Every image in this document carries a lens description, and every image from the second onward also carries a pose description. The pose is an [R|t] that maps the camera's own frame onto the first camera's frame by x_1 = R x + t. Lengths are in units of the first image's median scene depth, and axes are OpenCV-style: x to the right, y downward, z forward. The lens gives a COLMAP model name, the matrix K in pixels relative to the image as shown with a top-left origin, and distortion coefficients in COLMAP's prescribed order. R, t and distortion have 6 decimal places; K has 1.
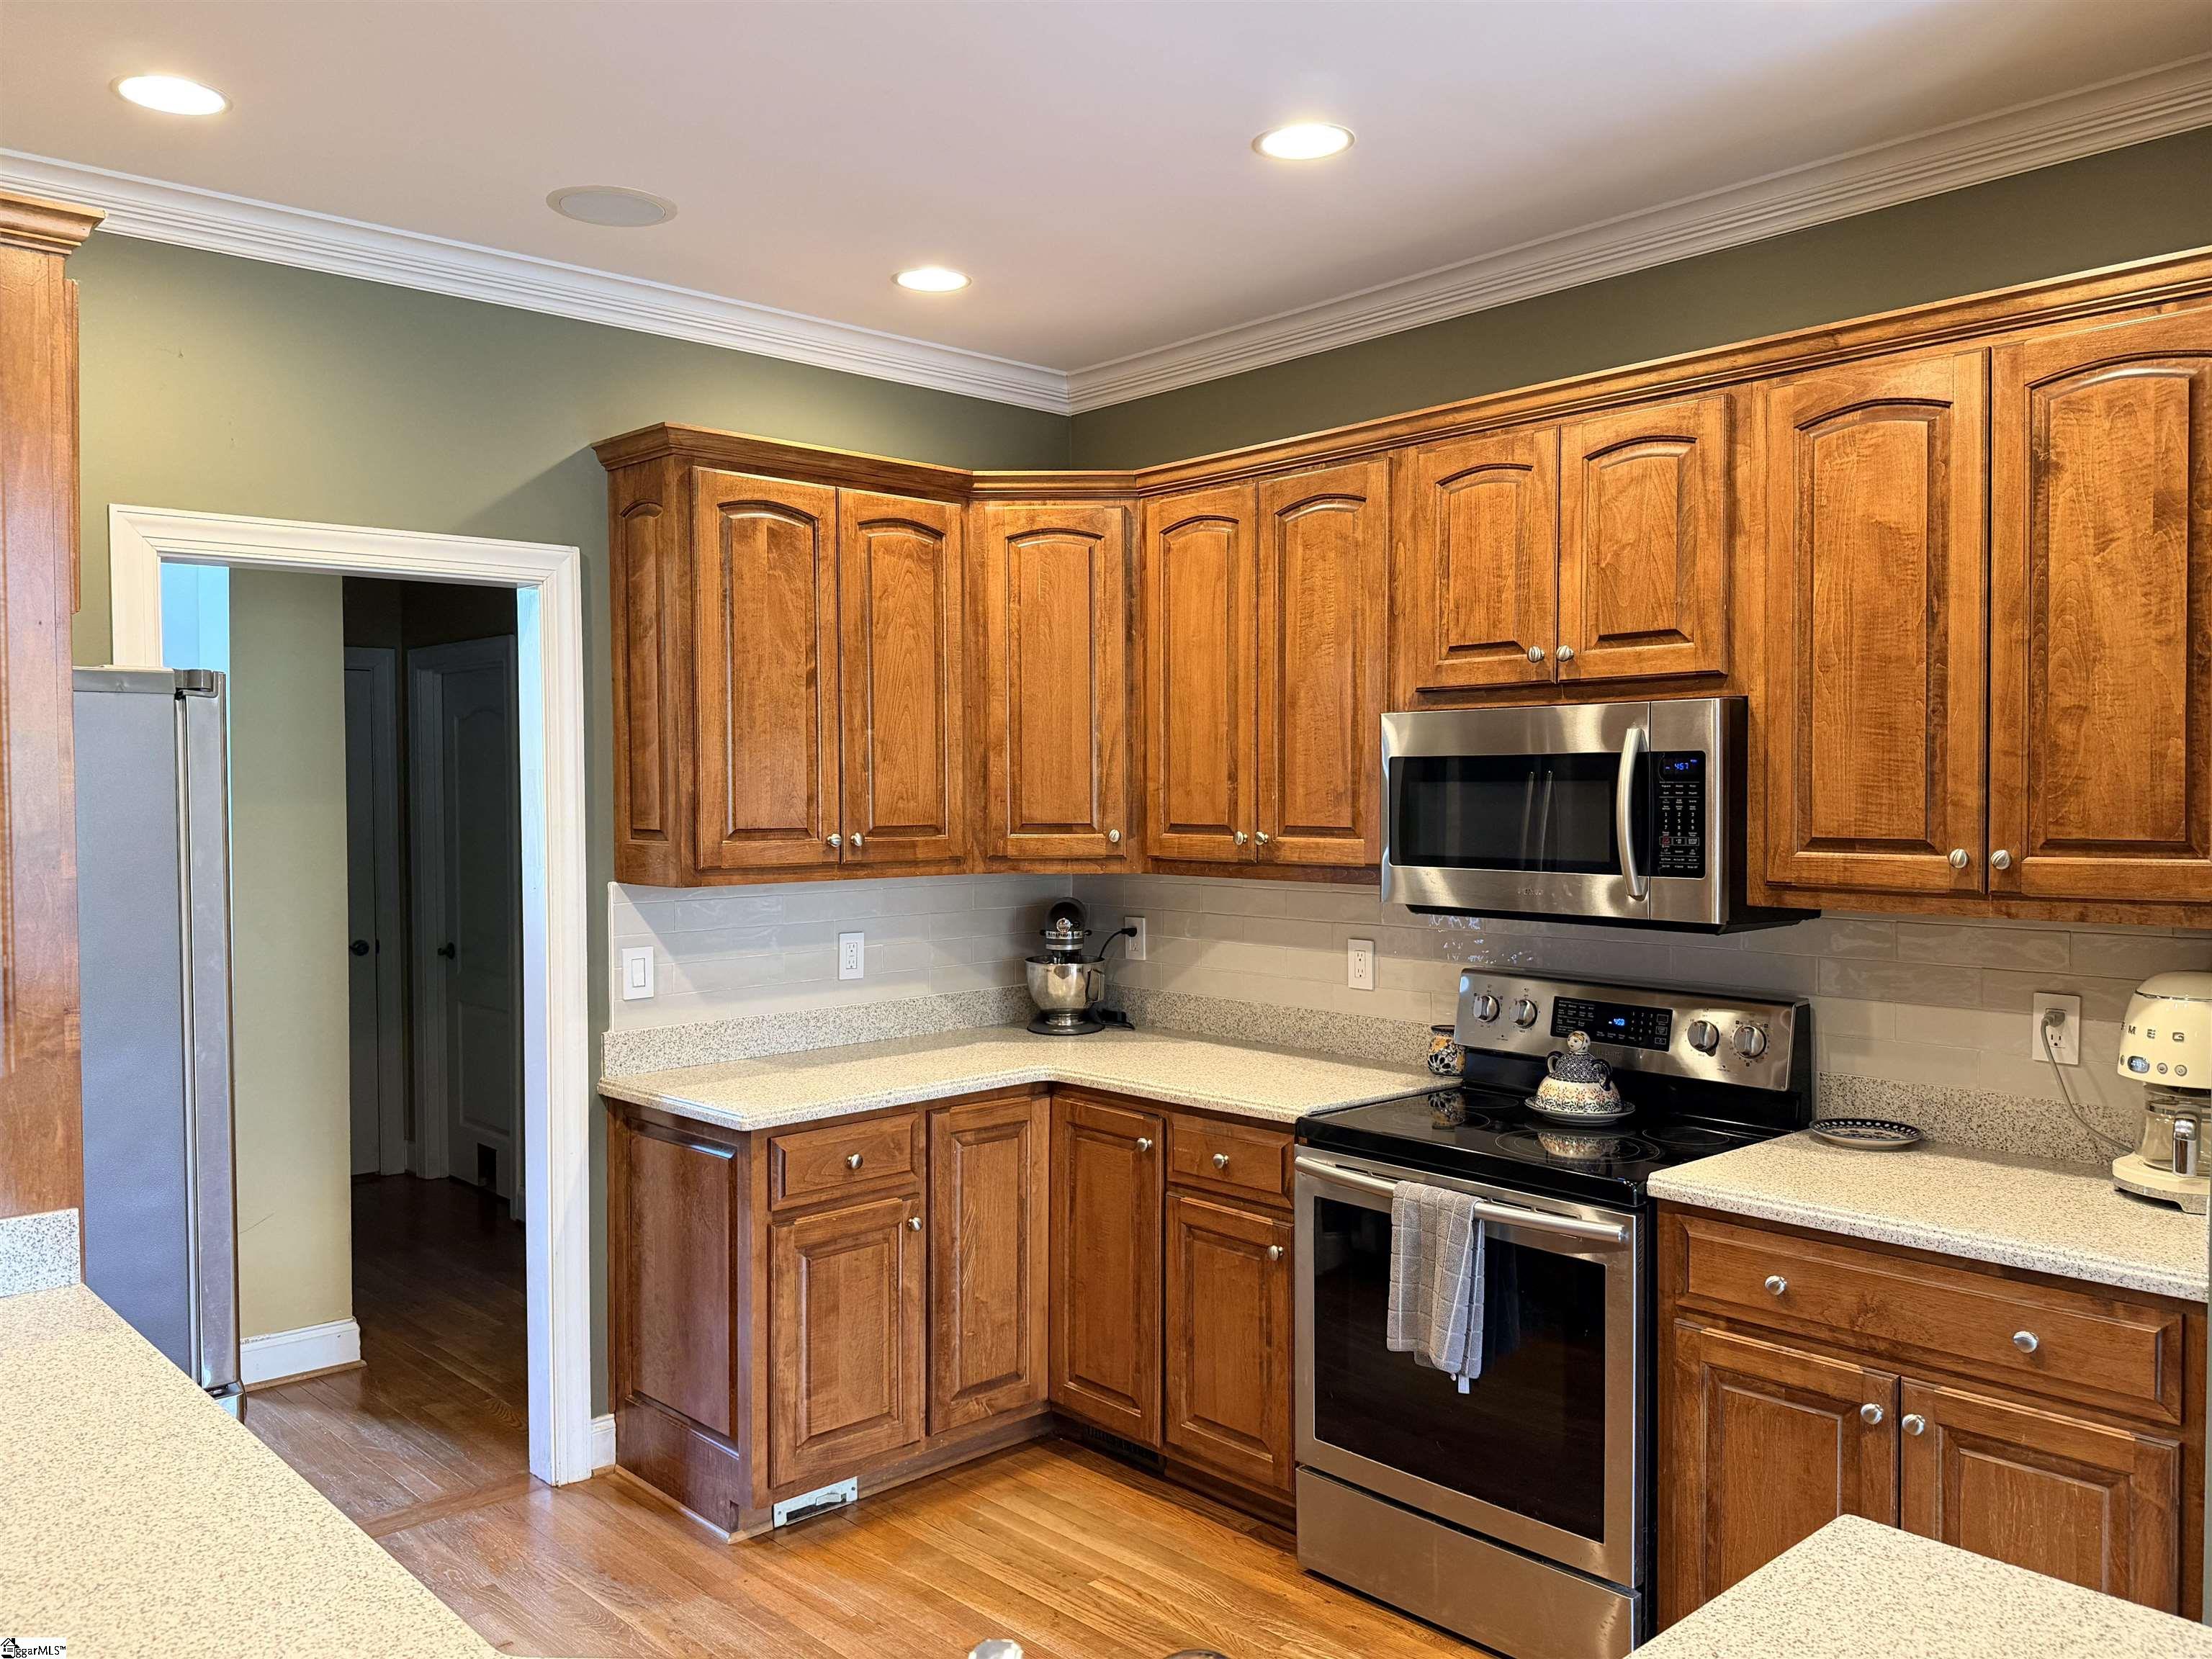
lens RADIAL K [[1698.2, 0, 1106.3], [0, 1698.2, 816.9], [0, 0, 1]] dist [0.071970, -0.022751]
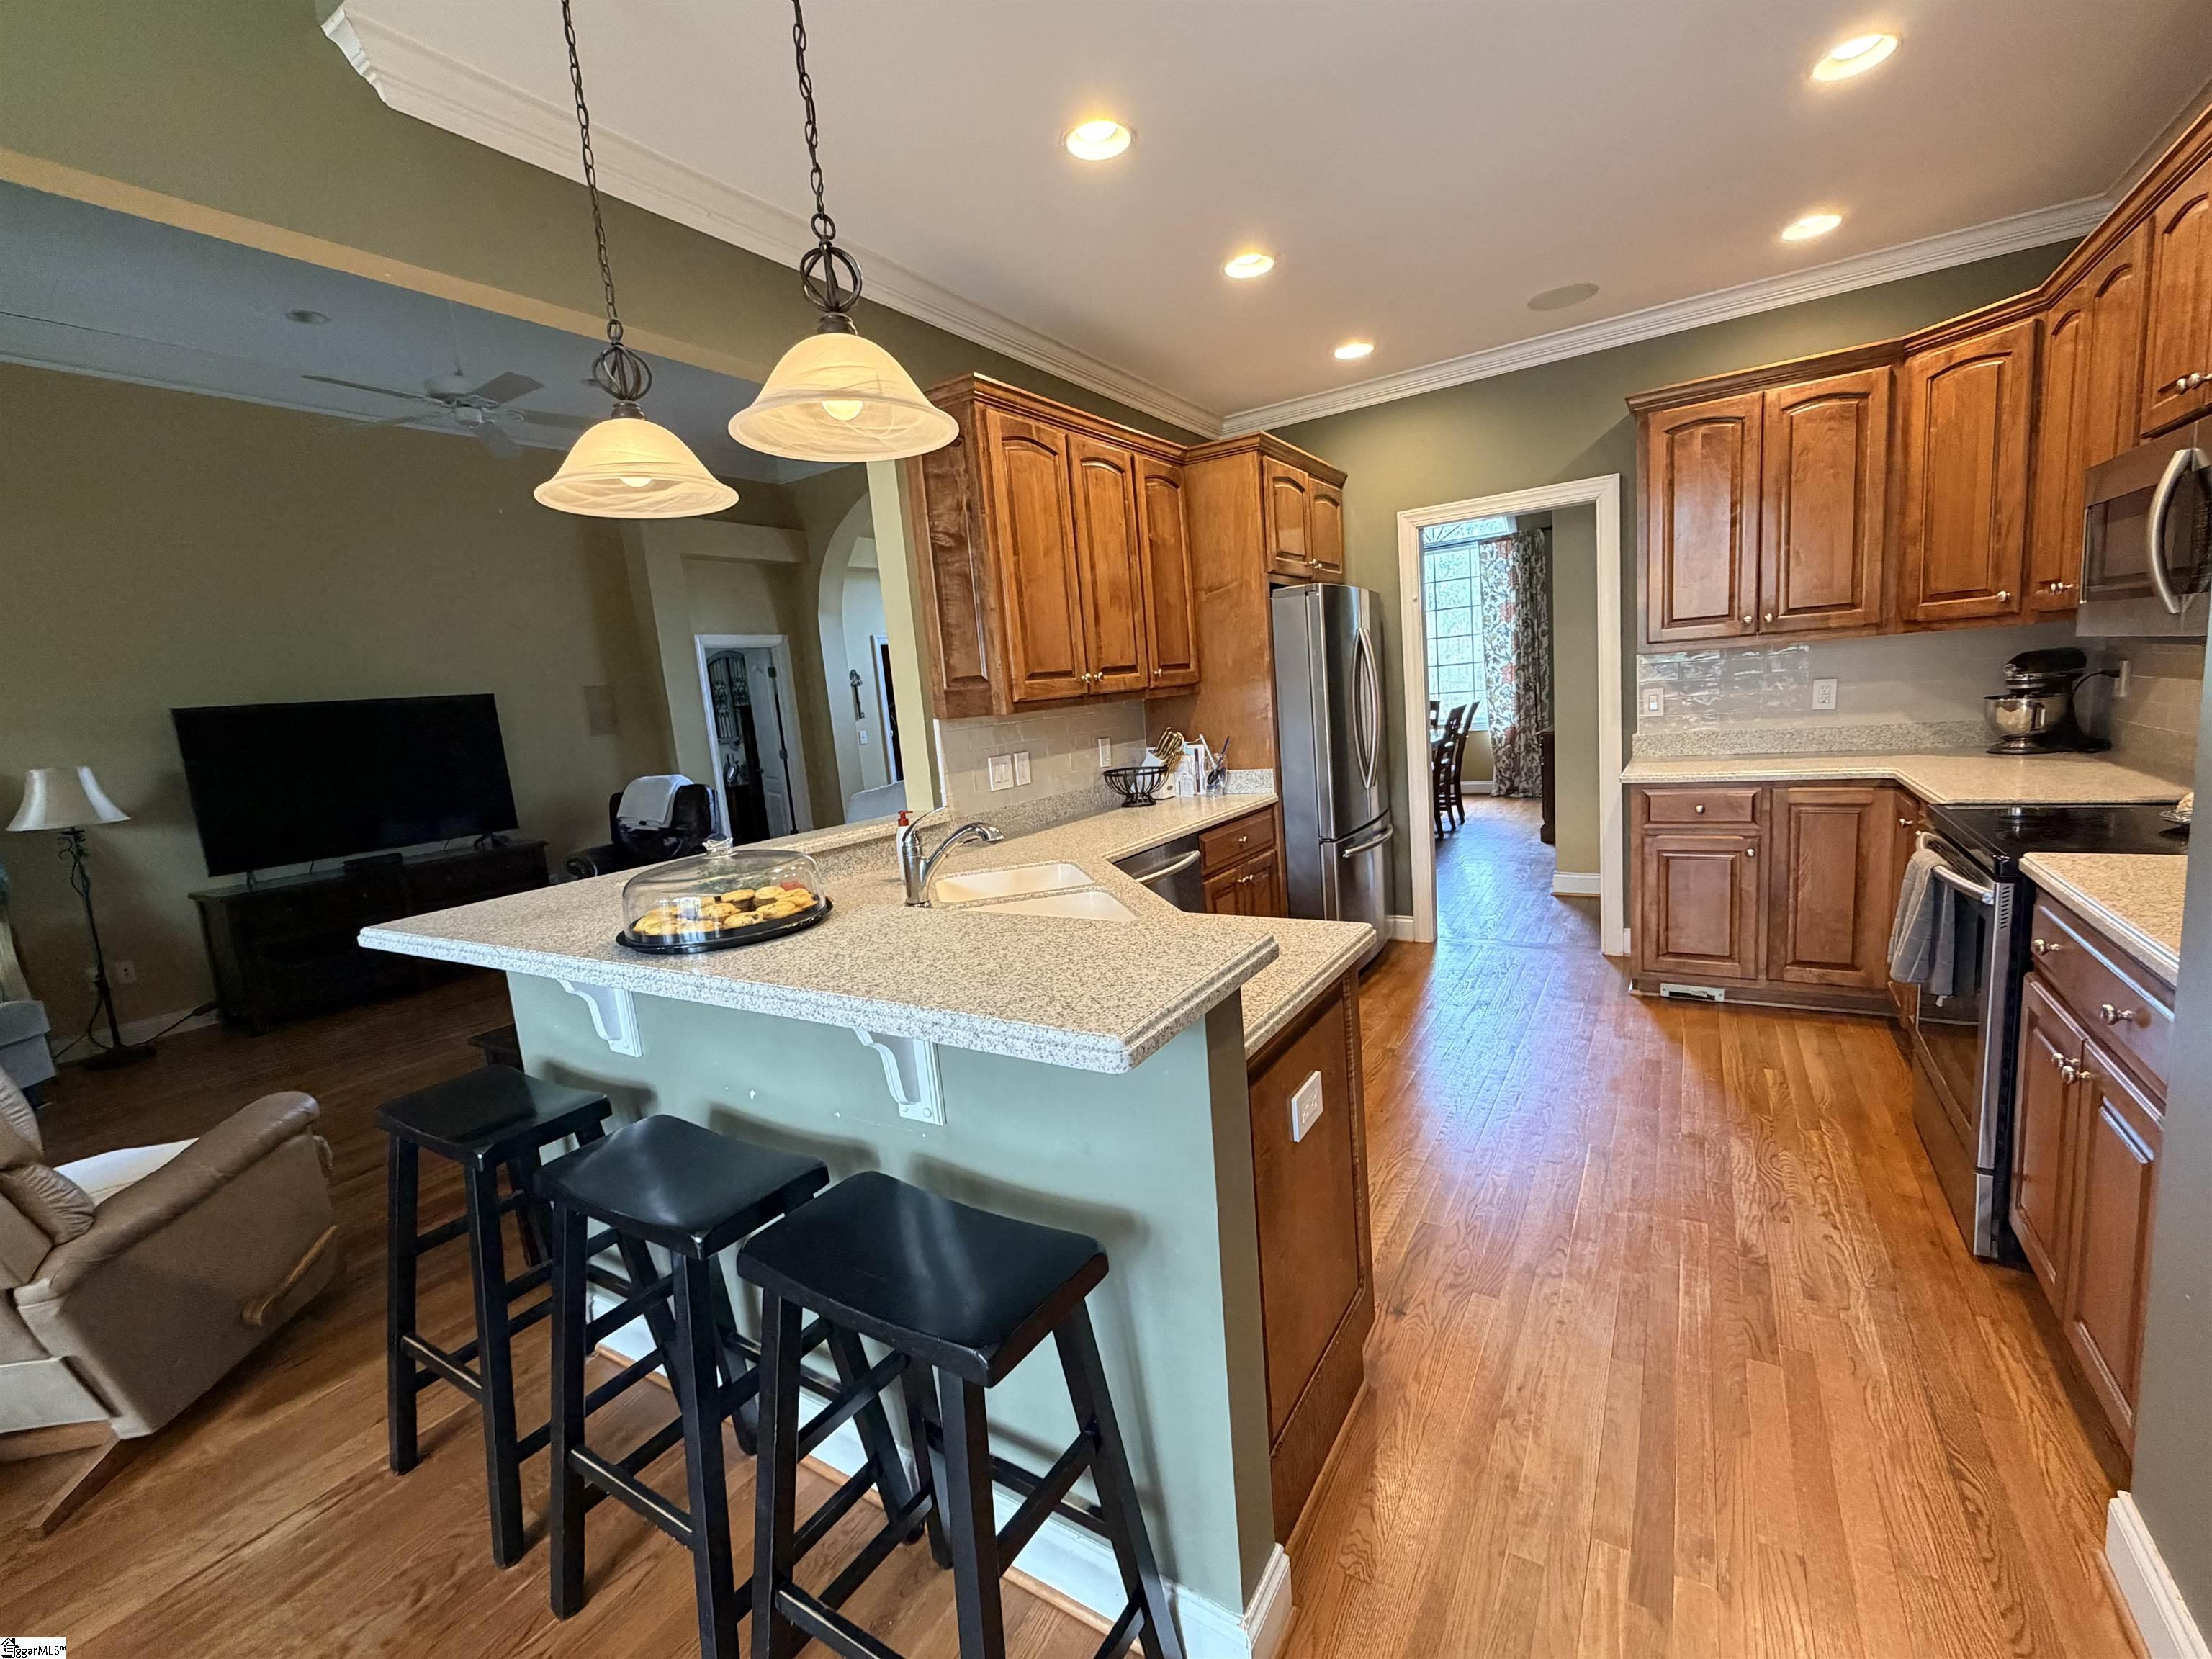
lens RADIAL K [[944.1, 0, 1113.5], [0, 944.1, 826.0], [0, 0, 1]] dist [0.003551, 0.000088]
pose [[0.270063, 0.120713, -0.955246, 0.583264], [0.065786, 0.987478, 0.143384, 0.039314], [0.960593, -0.101564, 0.258740, 0.166748]]
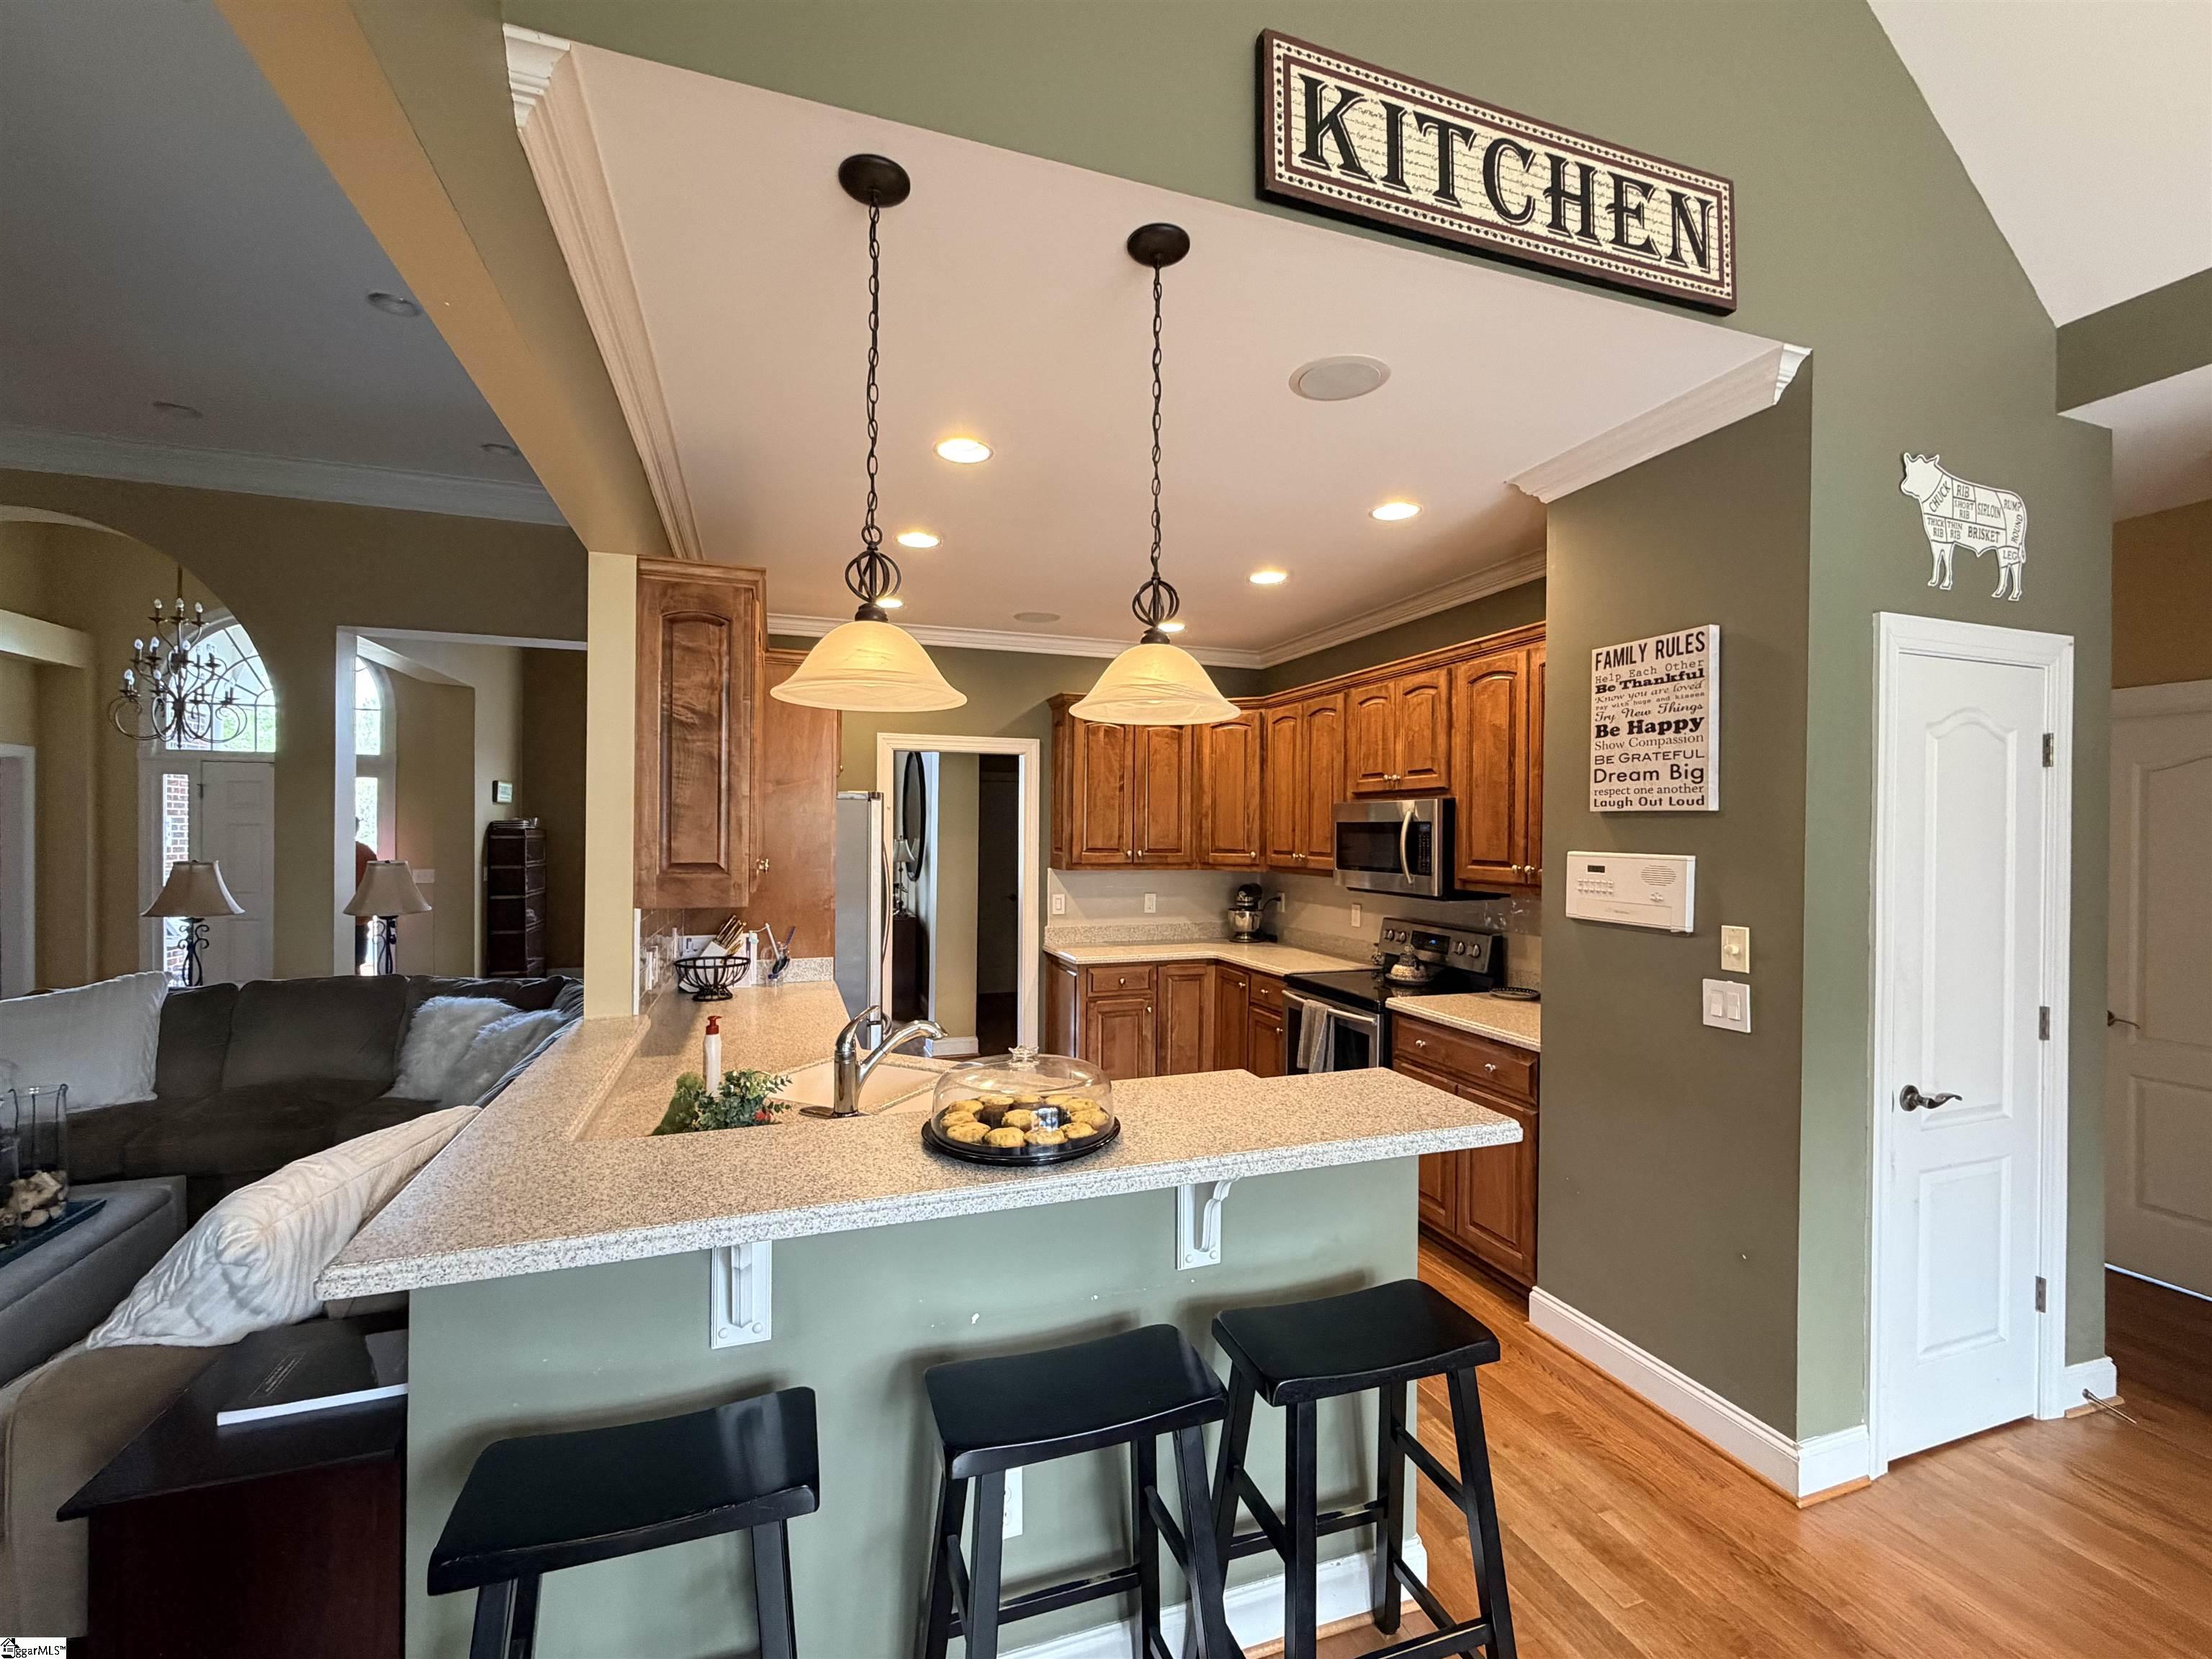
lens RADIAL K [[933.1, 0, 1112.7], [0, 933.1, 830.2], [0, 0, 1]] dist [-0.000978, -0.000018]
pose [[0.923768, 0.012131, -0.382759, 0.344402], [-0.019656, 0.999683, -0.015754, 0.001155], [0.382447, 0.022077, 0.923714, -0.264903]]
